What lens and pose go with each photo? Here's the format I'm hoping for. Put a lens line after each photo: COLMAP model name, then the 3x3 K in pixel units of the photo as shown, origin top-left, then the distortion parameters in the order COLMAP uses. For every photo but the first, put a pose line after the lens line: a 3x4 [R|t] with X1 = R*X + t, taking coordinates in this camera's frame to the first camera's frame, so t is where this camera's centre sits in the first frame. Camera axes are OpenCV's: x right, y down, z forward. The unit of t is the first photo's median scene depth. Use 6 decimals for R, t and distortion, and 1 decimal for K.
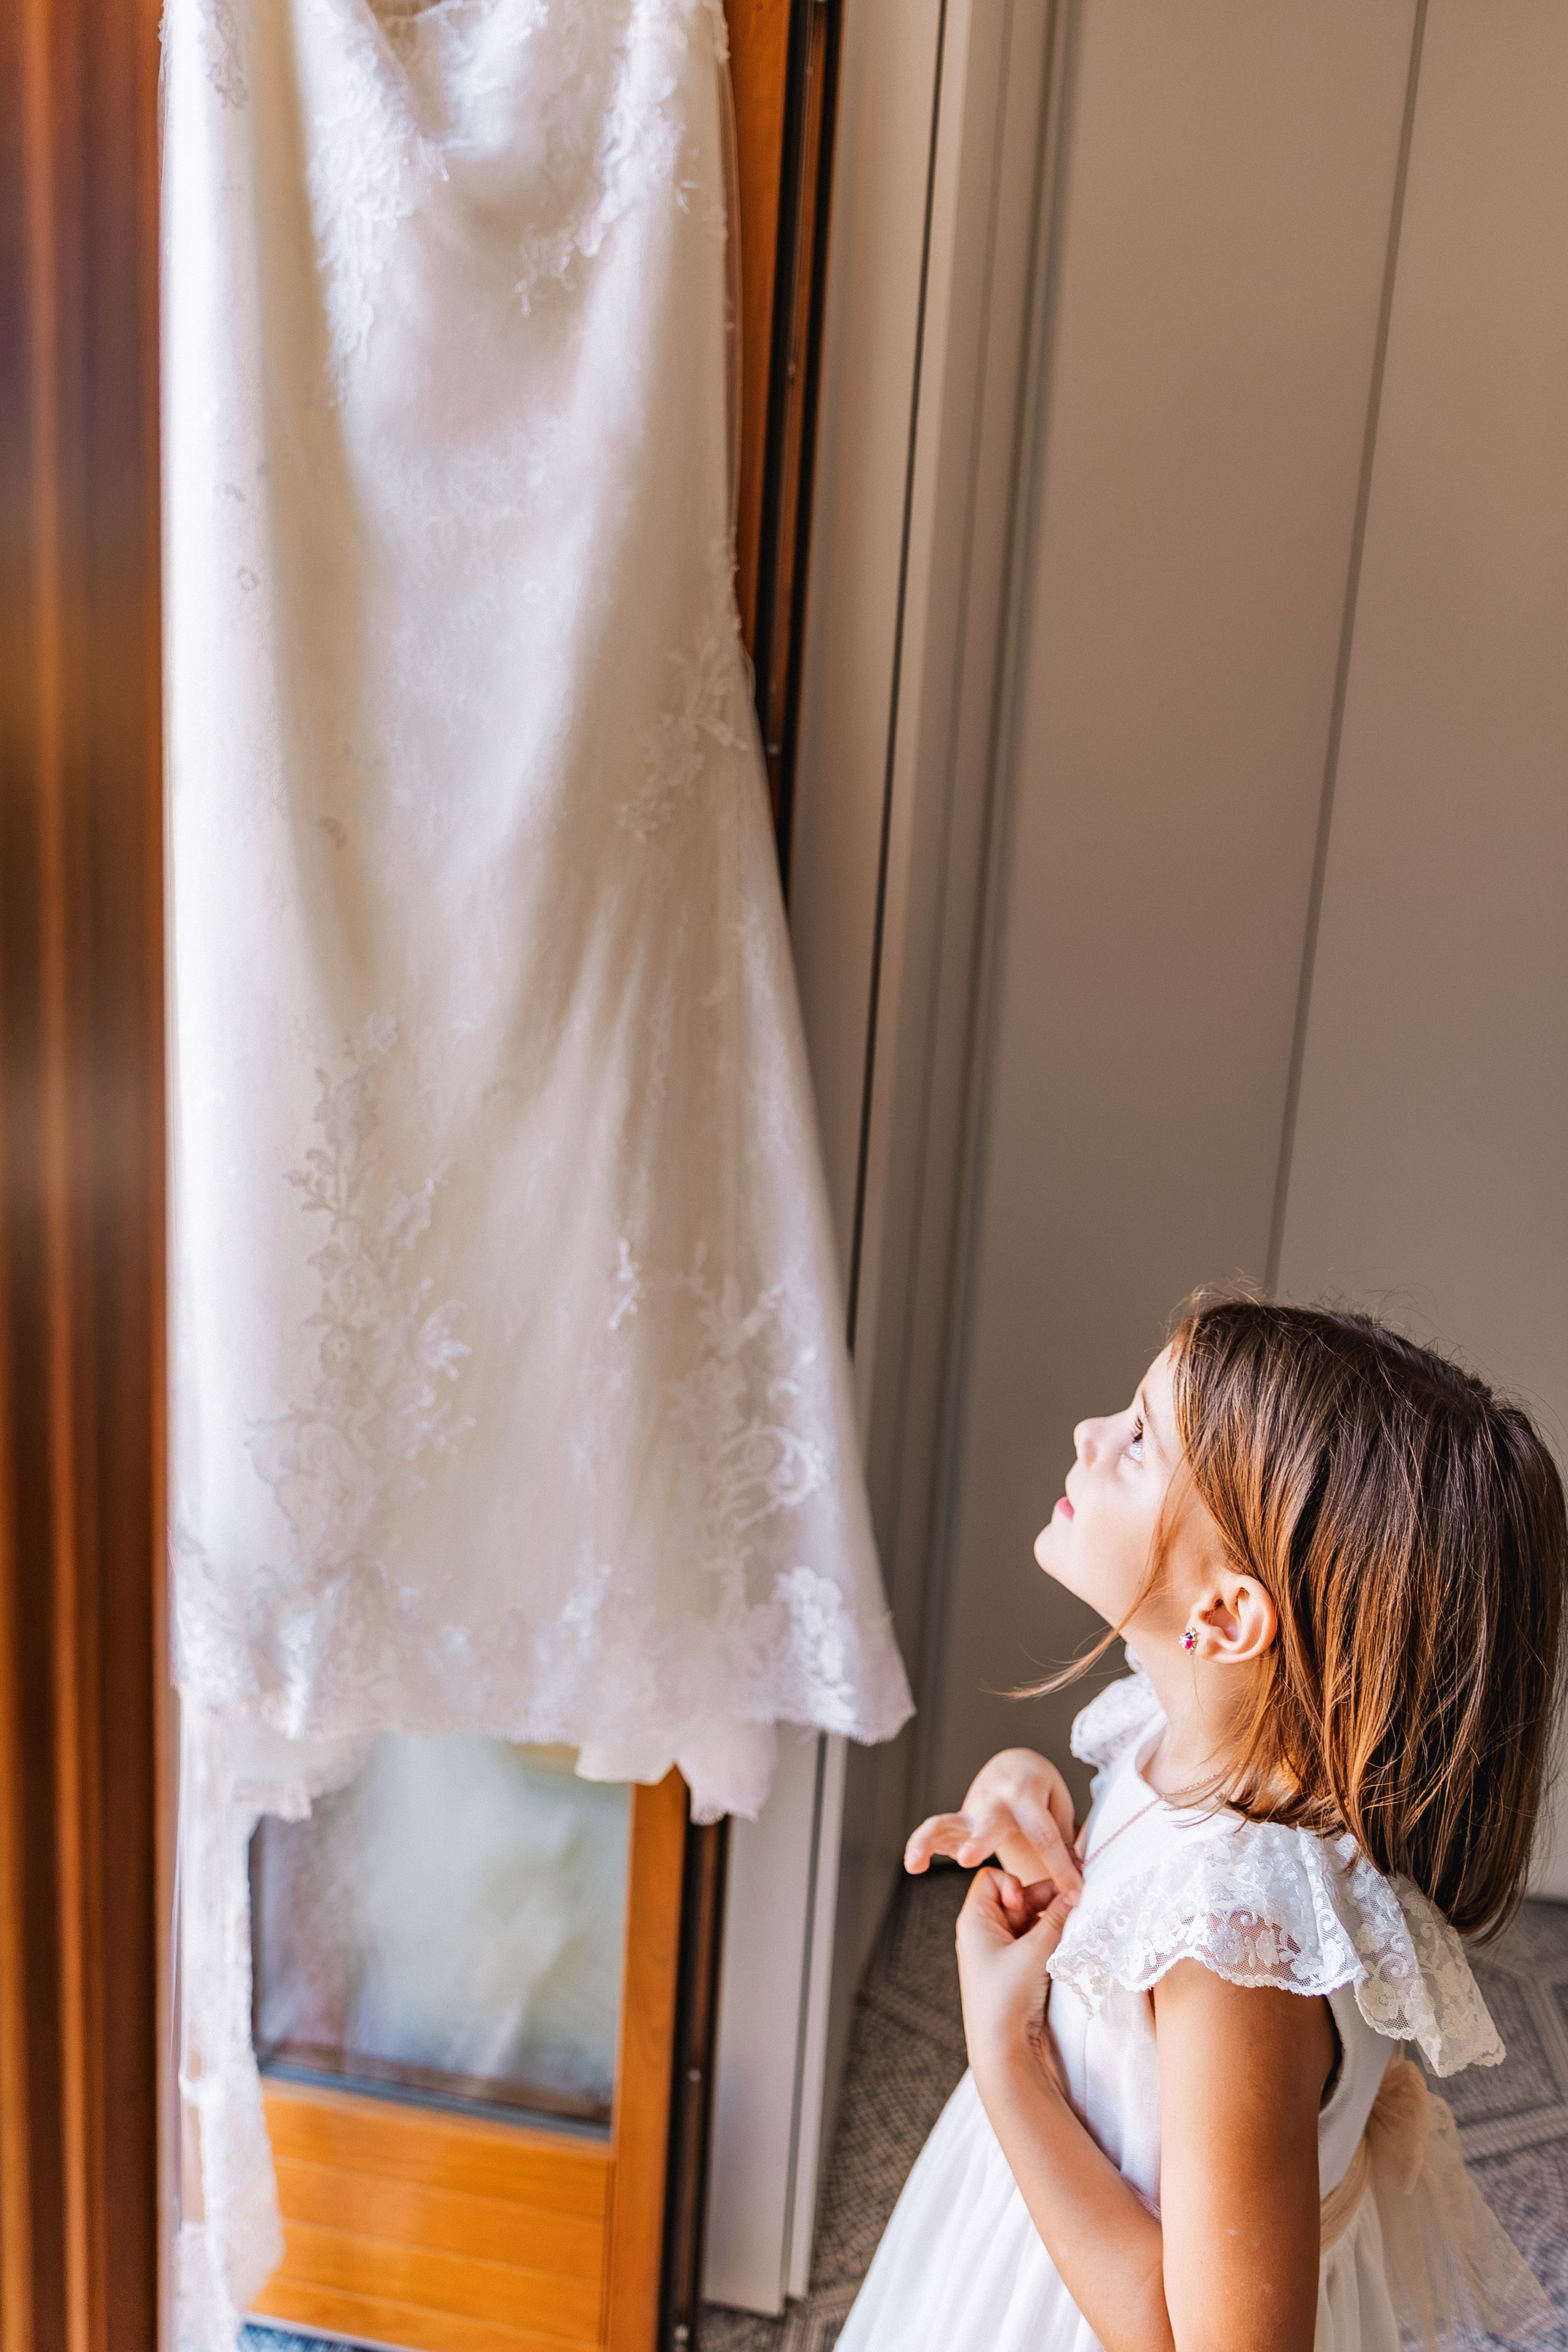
lens RADIAL K [[1717.8, 0, 784.0], [0, 1717.8, 1176.0], [0, 0, 1]] dist [-0.003359, 0.000993]
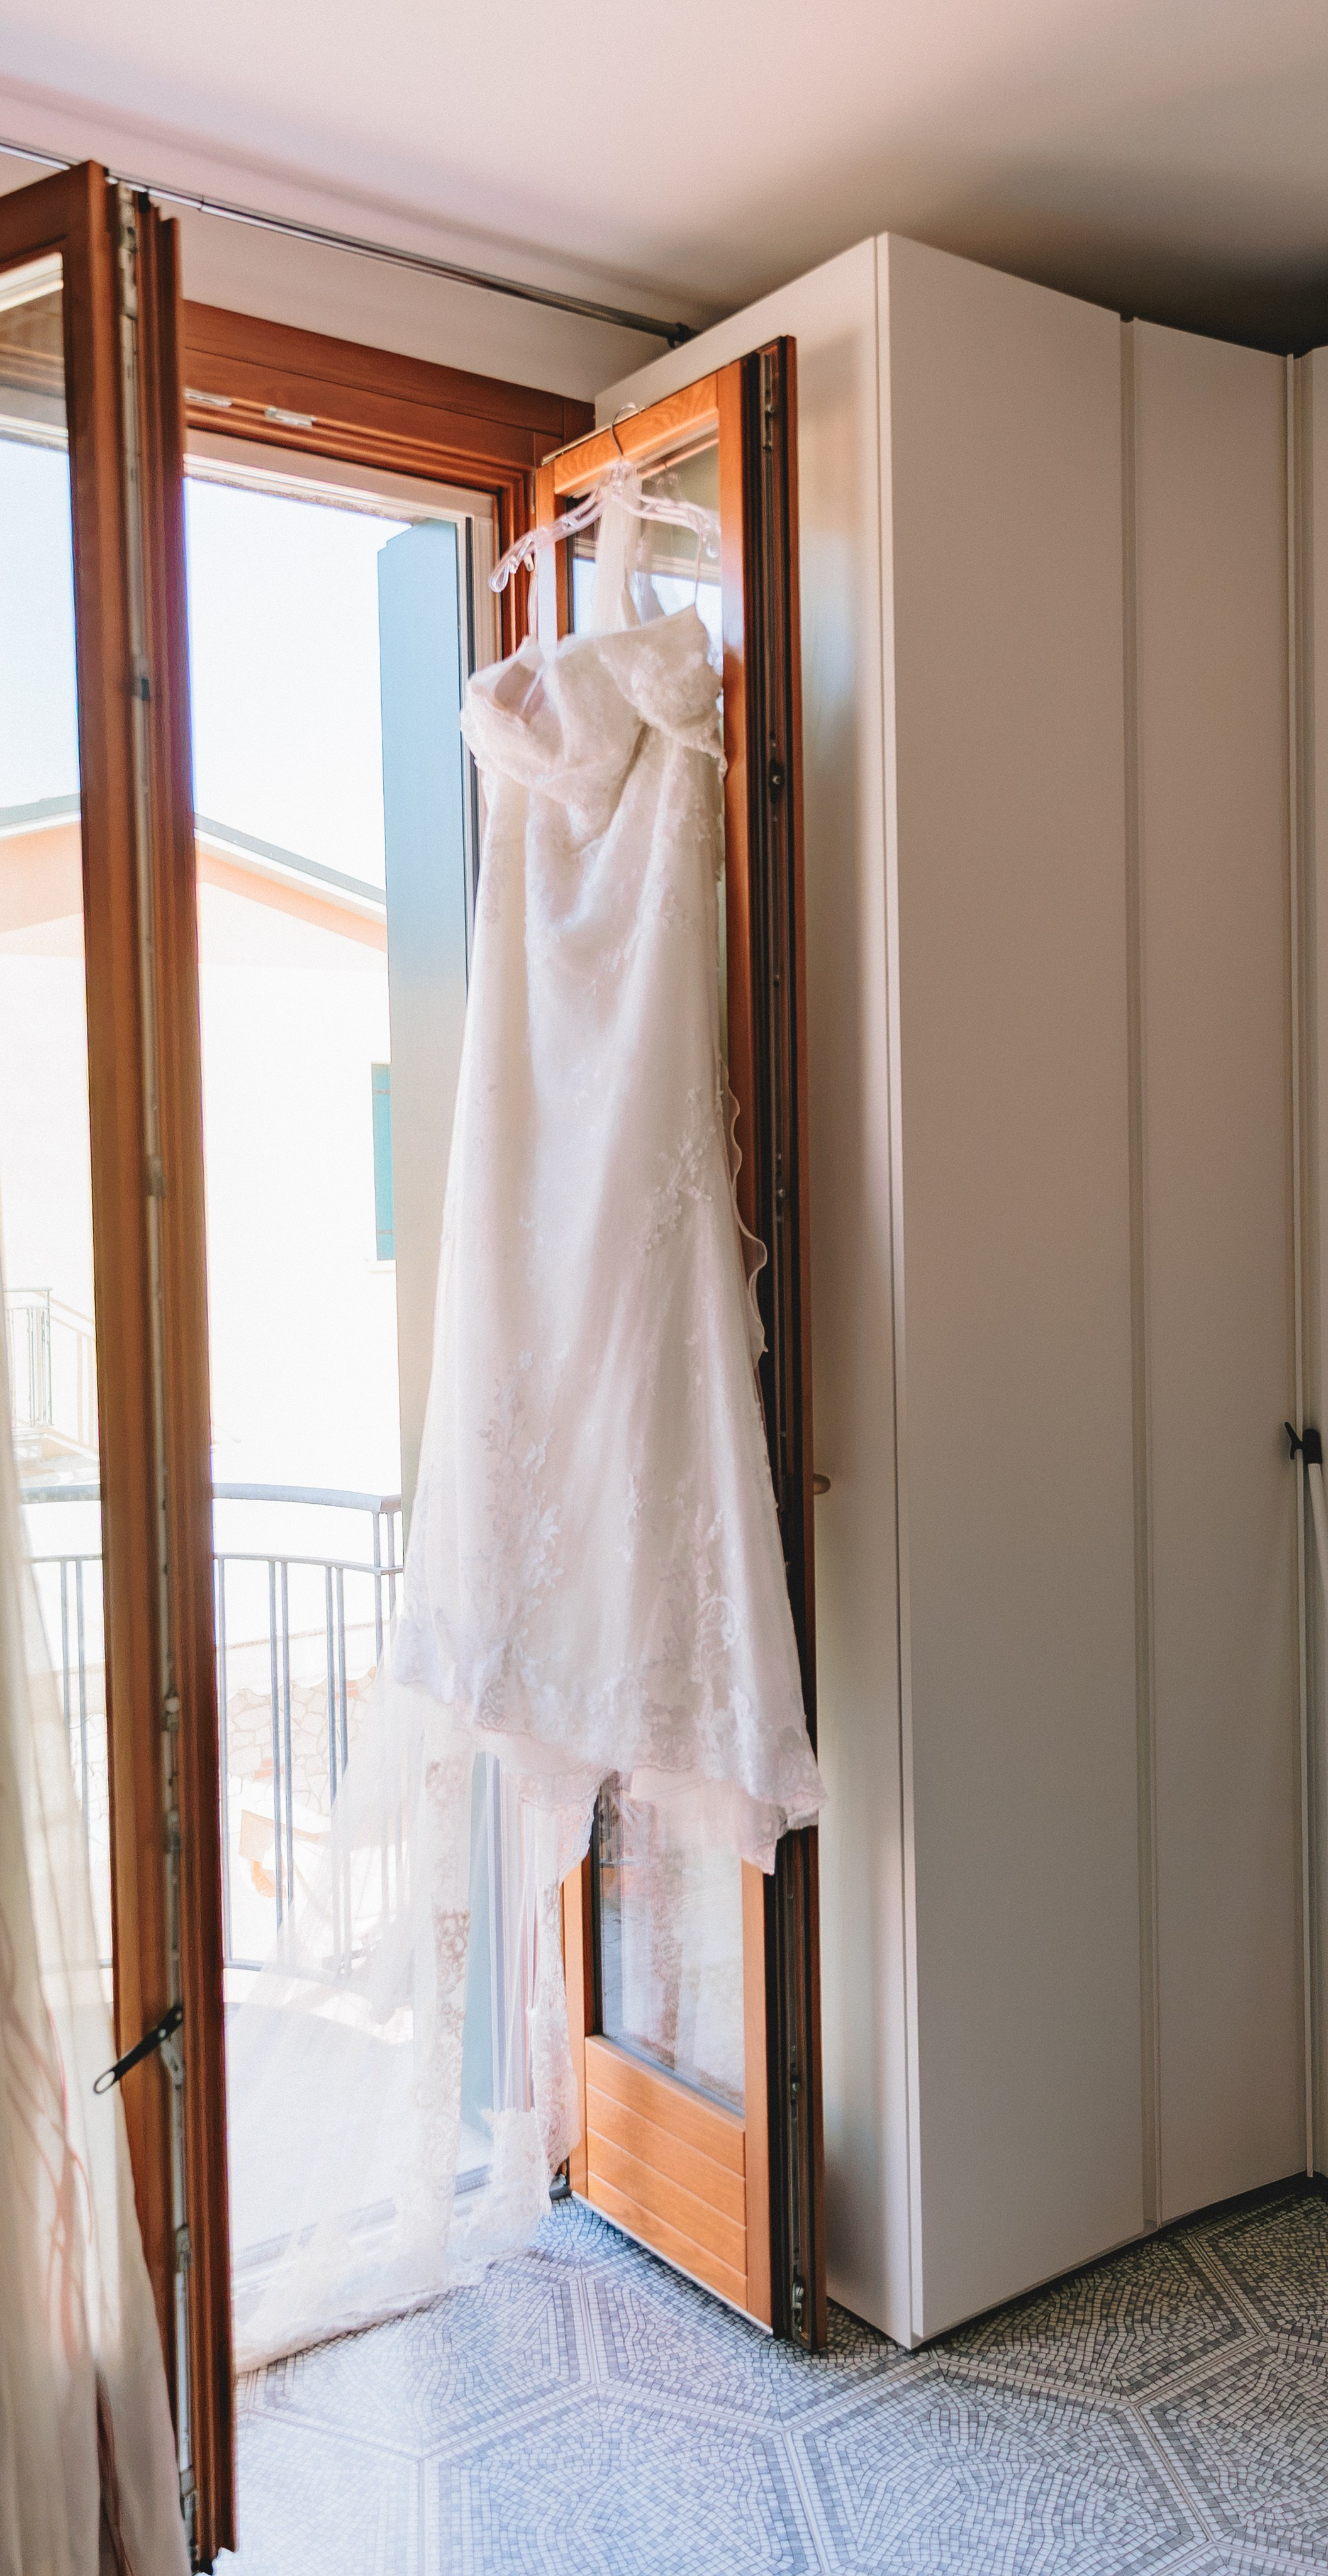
lens RADIAL K [[2050.0, 0, 664.0], [0, 2050.0, 1288.0], [0, 0, 1]] dist [-0.000138, -0.000912]
pose [[0.709730, -0.042230, -0.703207, 1.457967], [-0.076731, 0.987629, -0.136754, 0.135846], [0.700282, 0.151016, 0.697710, -0.501166]]
